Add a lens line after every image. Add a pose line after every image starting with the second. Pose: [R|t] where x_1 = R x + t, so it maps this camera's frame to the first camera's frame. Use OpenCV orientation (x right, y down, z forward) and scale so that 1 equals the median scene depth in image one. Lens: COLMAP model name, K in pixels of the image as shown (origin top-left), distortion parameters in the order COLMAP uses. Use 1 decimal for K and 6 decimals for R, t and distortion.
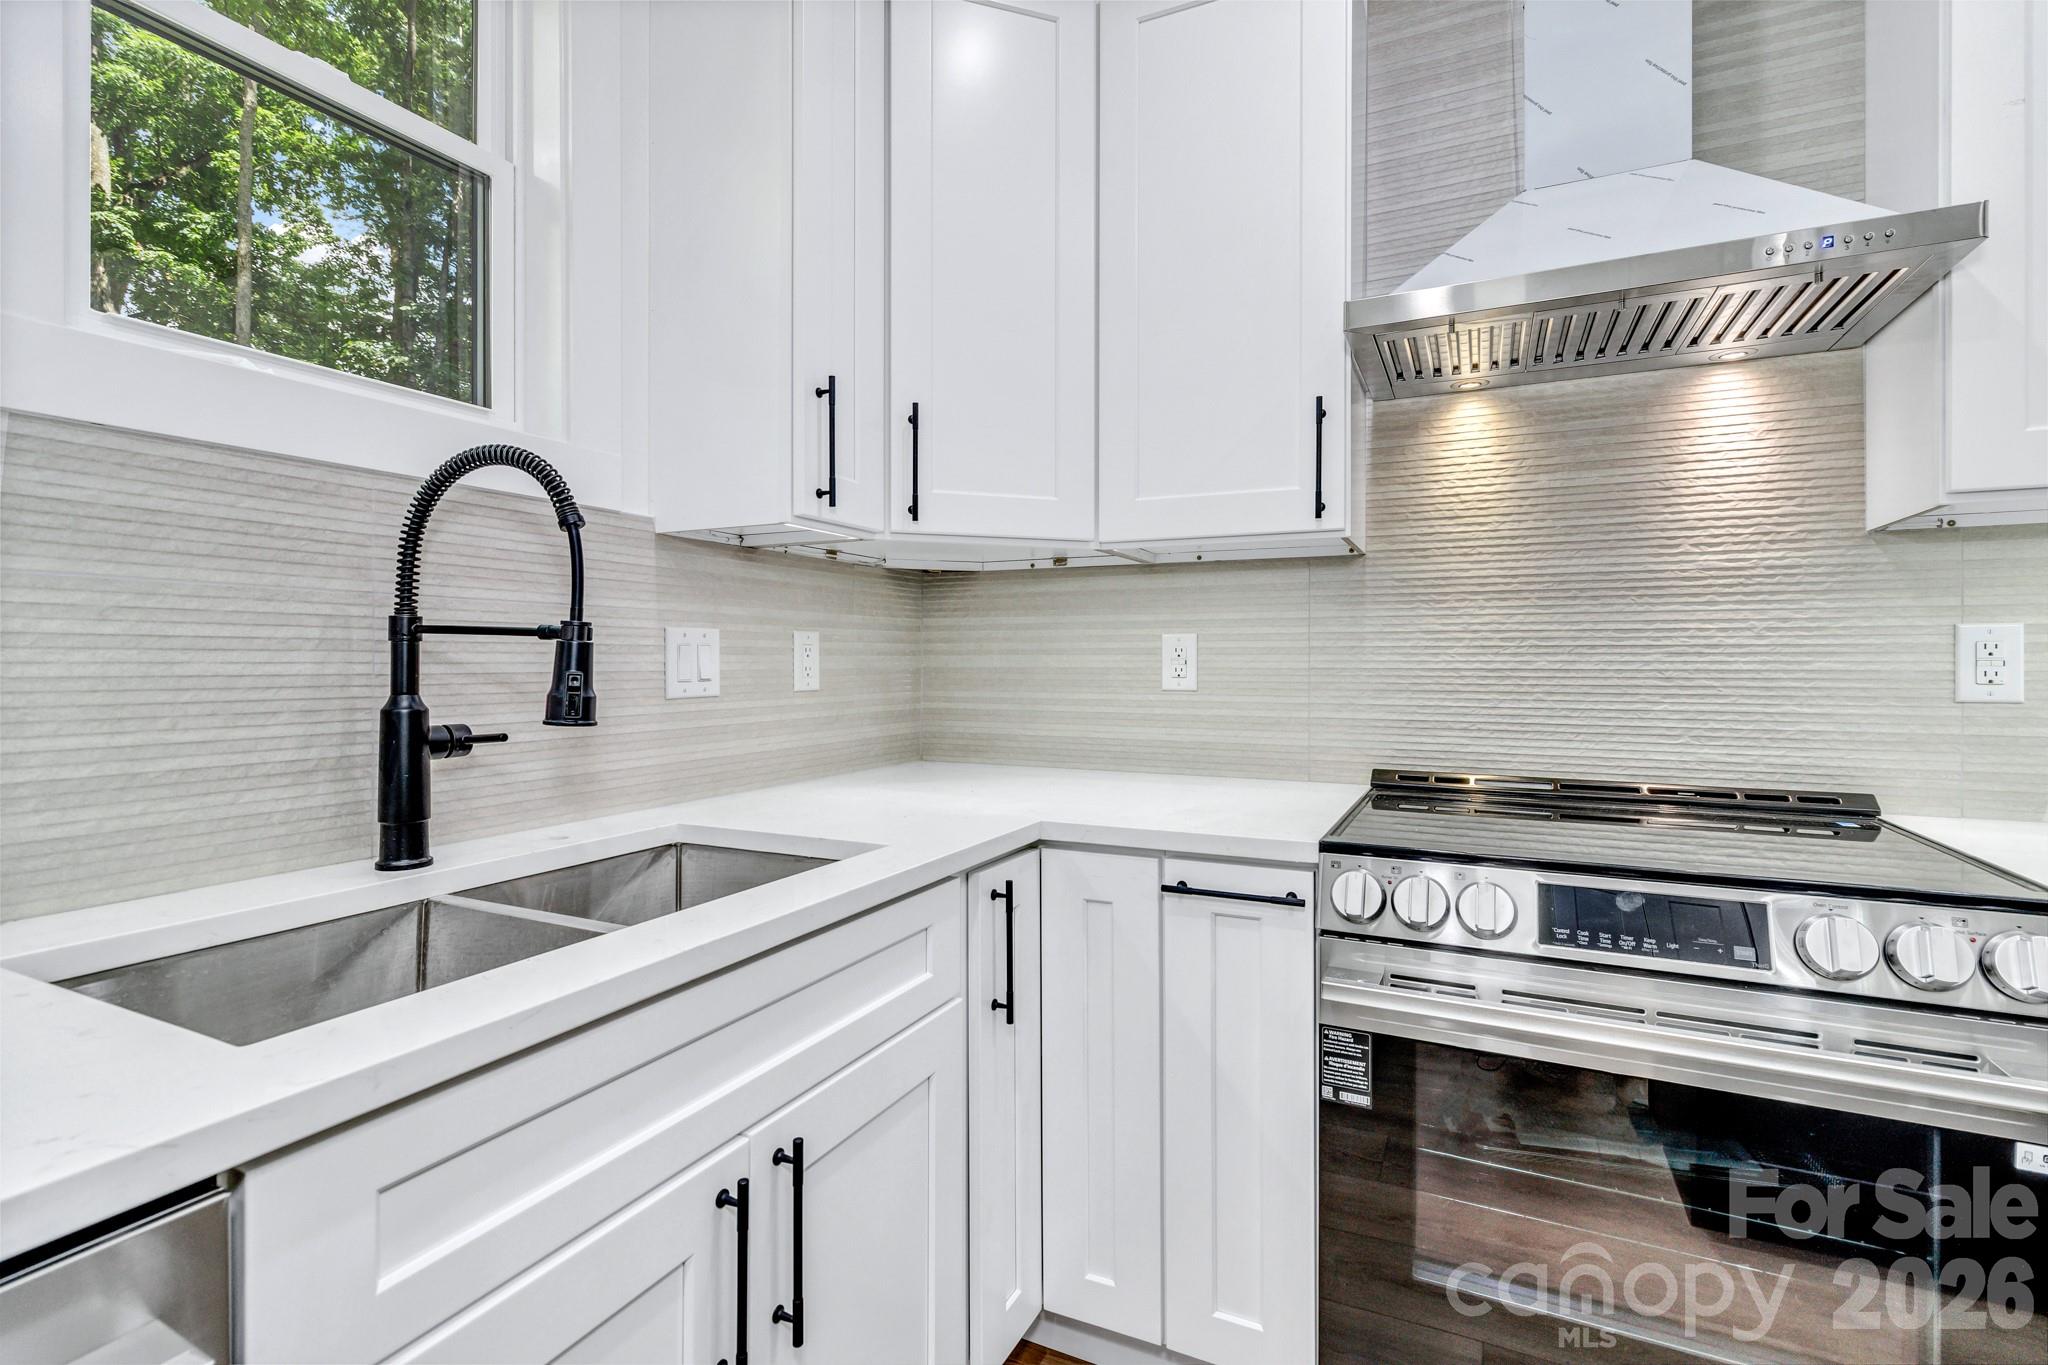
lens RADIAL K [[938.1, 0, 1030.1], [0, 938.1, 662.2], [0, 0, 1]] dist [-0.003102, -0.000317]
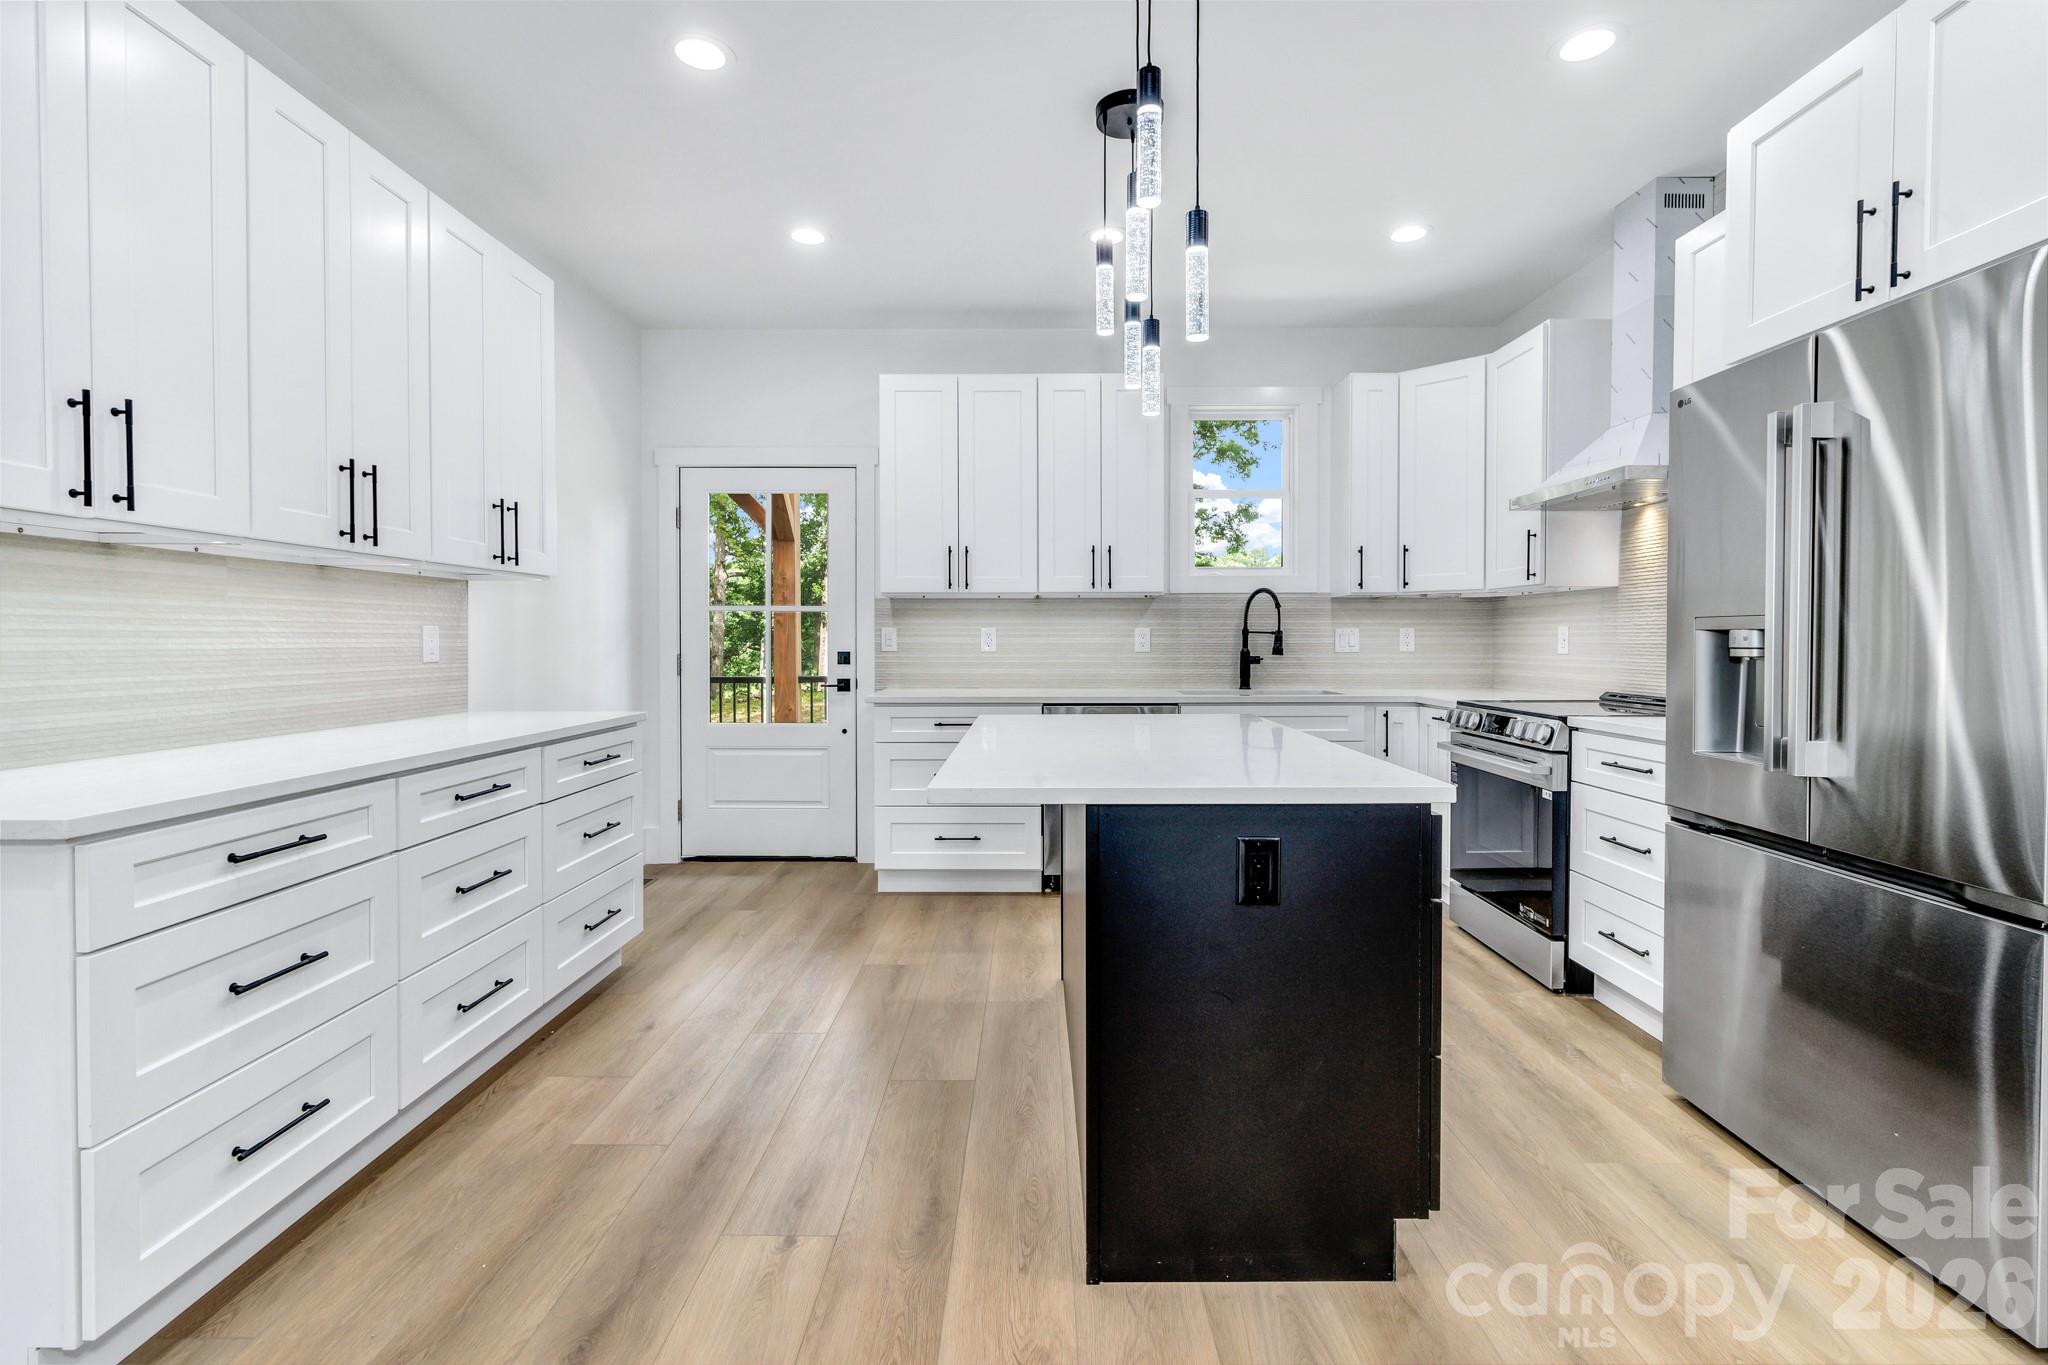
lens RADIAL K [[943.1, 0, 1031.1], [0, 943.1, 658.2], [0, 0, 1]] dist [0.000773, -0.000340]
pose [[0.438067, 0.018081, -0.898760, 1.914956], [-0.001216, 0.999809, 0.019521, 0.000200], [0.898941, -0.007459, 0.438006, -1.206169]]
